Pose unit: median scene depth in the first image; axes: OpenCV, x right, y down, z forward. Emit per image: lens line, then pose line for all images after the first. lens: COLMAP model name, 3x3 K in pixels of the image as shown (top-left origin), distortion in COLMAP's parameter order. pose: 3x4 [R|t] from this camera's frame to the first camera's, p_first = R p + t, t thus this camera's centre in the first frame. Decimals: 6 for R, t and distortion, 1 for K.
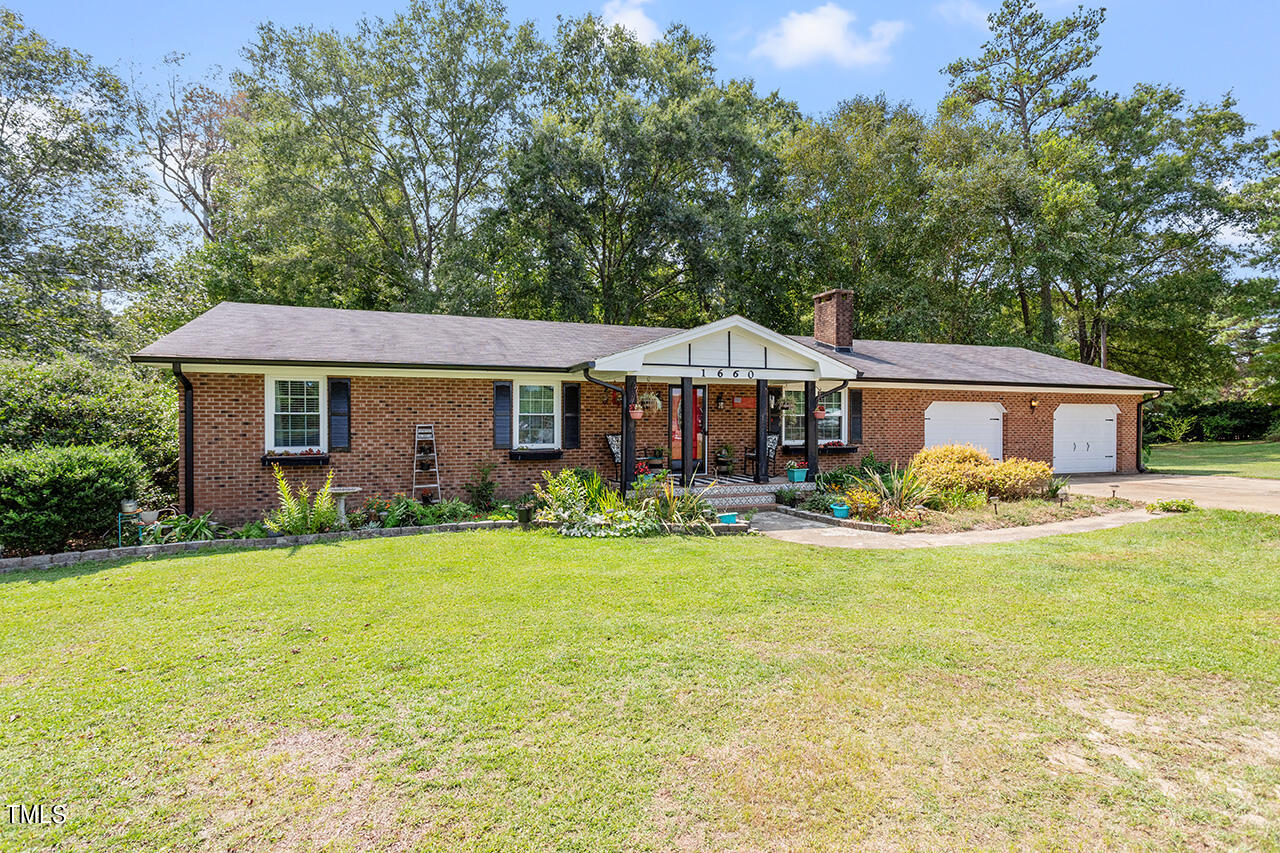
lens RADIAL K [[614.1, 0, 641.7], [0, 614.1, 425.3], [0, 0, 1]] dist [-0.000379, 0.001836]
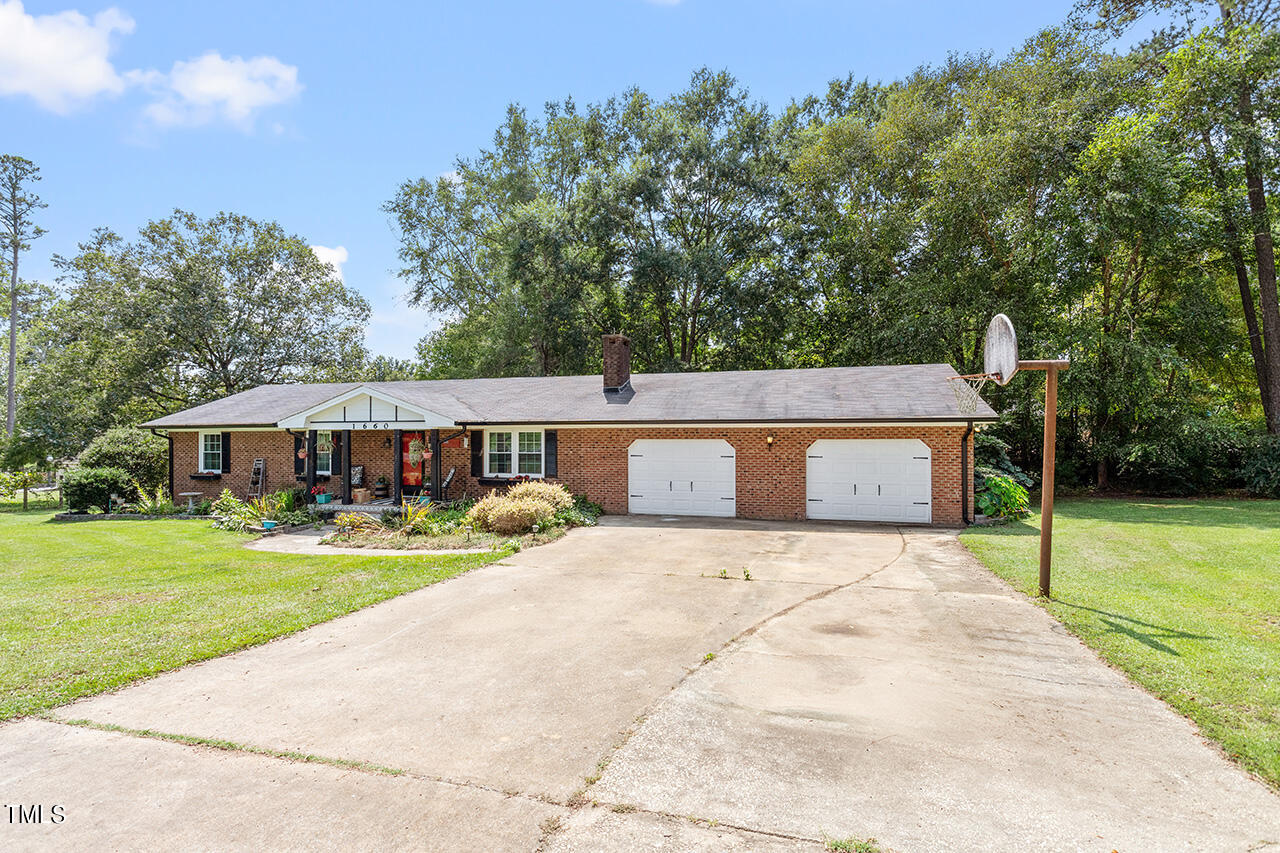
lens RADIAL K [[614.1, 0, 635.1], [0, 614.1, 436.1], [0, 0, 1]] dist [-0.000379, 0.001836]
pose [[0.814432, -0.003485, -0.580248, 1.089222], [0.000931, 0.999989, -0.004698, -0.039930], [0.580258, 0.003286, 0.814426, 0.155309]]
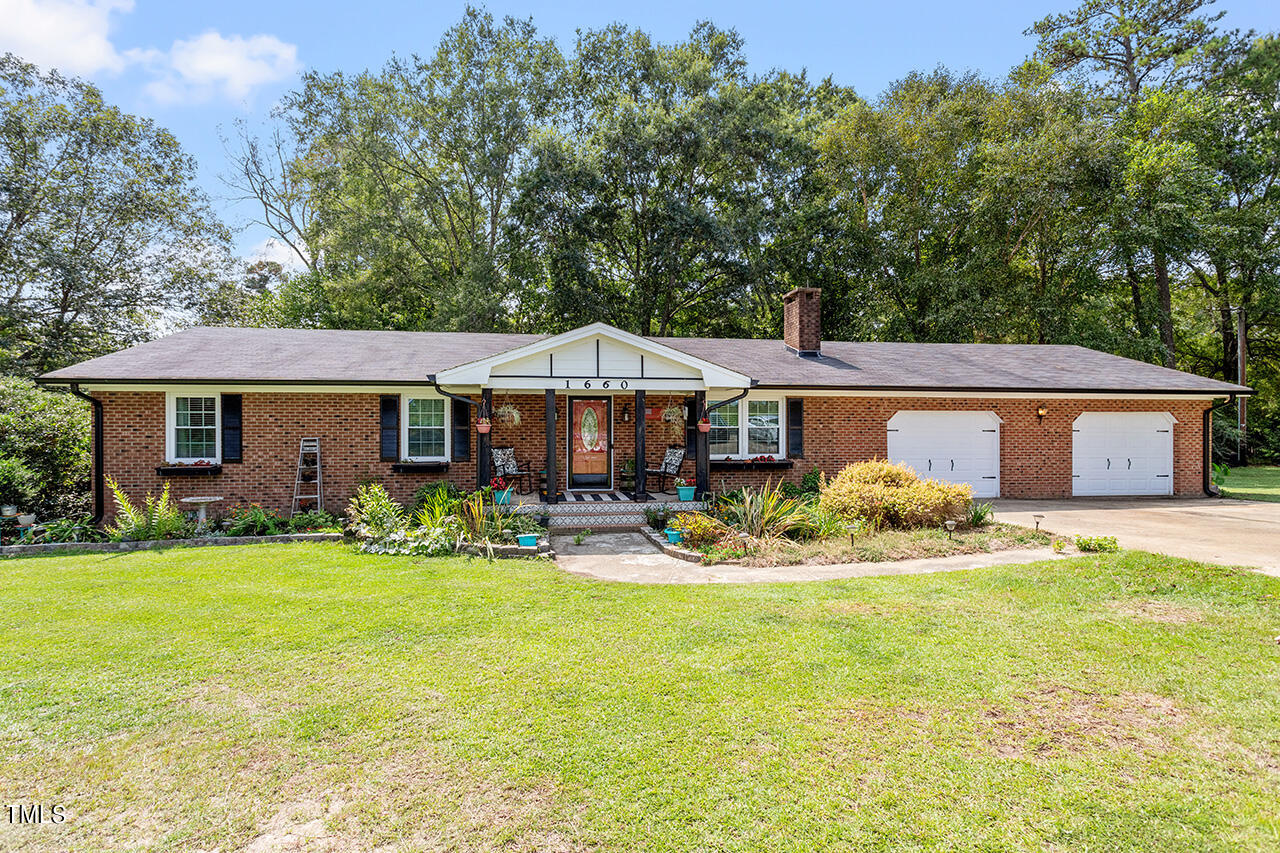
lens RADIAL K [[614.1, 0, 641.7], [0, 614.1, 425.4], [0, 0, 1]] dist [-0.000379, 0.001836]
pose [[0.977840, -0.001734, -0.209346, 0.303668], [-0.000700, 0.999933, -0.011554, -0.007578], [0.209352, 0.011445, 0.977773, 0.070542]]
